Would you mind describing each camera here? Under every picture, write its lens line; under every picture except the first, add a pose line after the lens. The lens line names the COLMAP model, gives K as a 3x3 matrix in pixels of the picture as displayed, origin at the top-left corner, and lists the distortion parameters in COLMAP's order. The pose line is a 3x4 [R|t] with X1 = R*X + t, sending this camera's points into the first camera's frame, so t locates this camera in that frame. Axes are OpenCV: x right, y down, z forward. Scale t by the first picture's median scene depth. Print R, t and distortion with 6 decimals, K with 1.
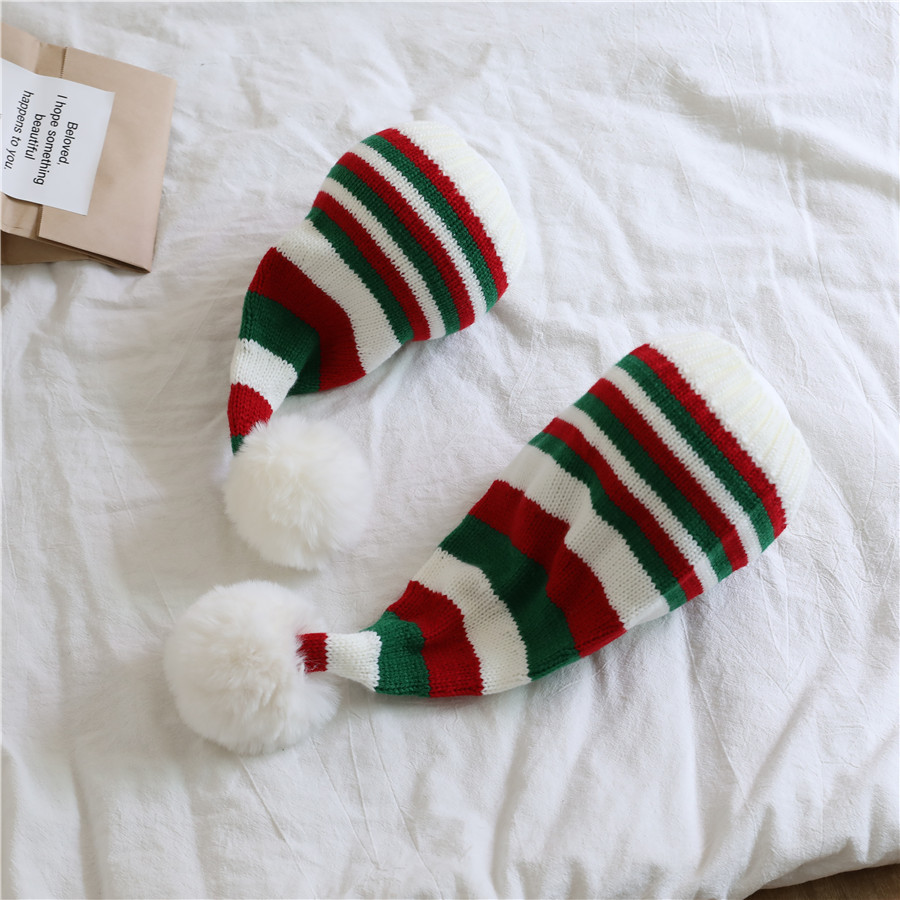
lens RADIAL K [[1894.7, 0, 442.0], [0, 1894.7, 449.4], [0, 0, 1]] dist [0.053632, 0.000000]
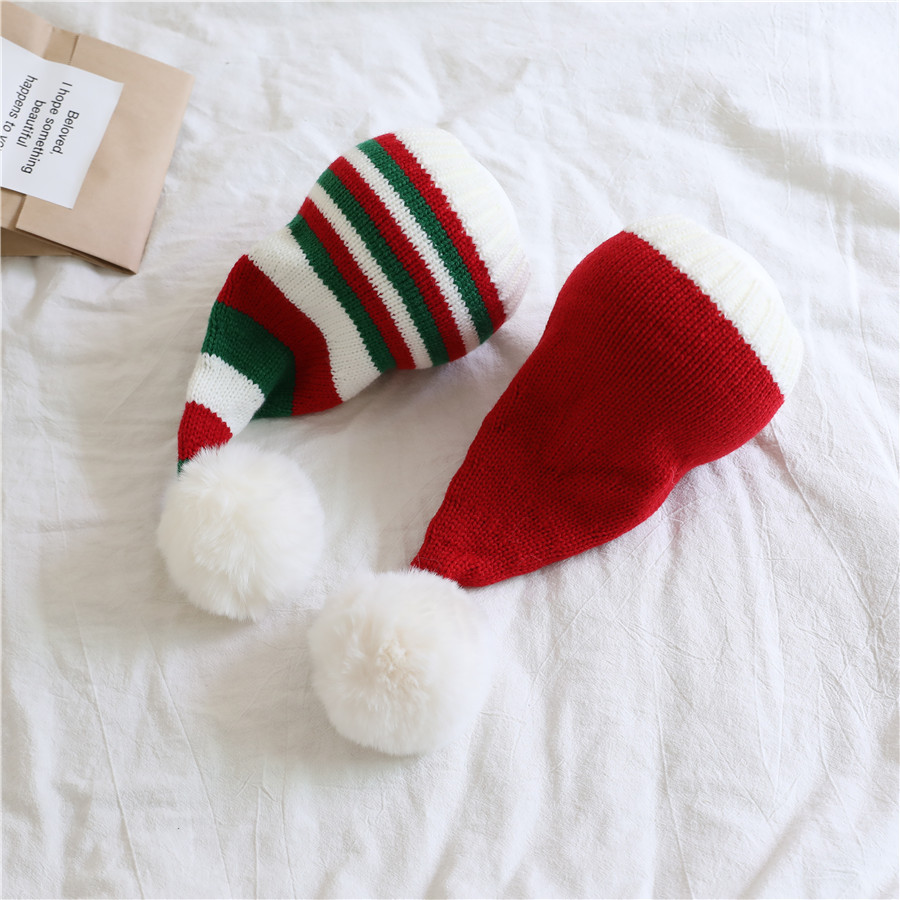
lens RADIAL K [[1516.3, 0, 441.4], [0, 1516.3, 443.5], [0, 0, 1]] dist [0.003064, 0.000000]
pose [[0.992663, 0.081283, -0.089521, 0.068286], [-0.080899, 0.996691, 0.007919, -0.027017], [0.089869, -0.000619, 0.995953, 0.258170]]
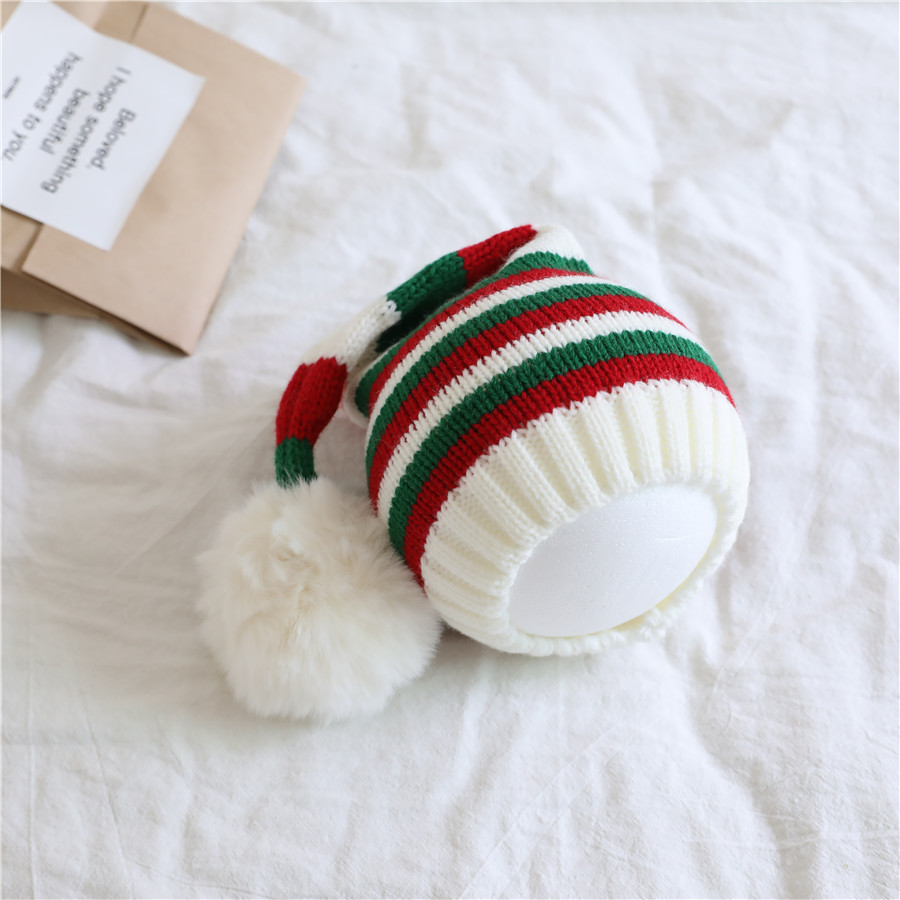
lens RADIAL K [[1790.5, 0, 442.9], [0, 1790.5, 444.1], [0, 0, 1]] dist [0.018341, 0.000000]
pose [[0.973418, 0.182389, -0.138535, 0.015653], [-0.190562, 0.980496, -0.048107, -0.050466], [0.127059, 0.073228, 0.989188, 0.410352]]
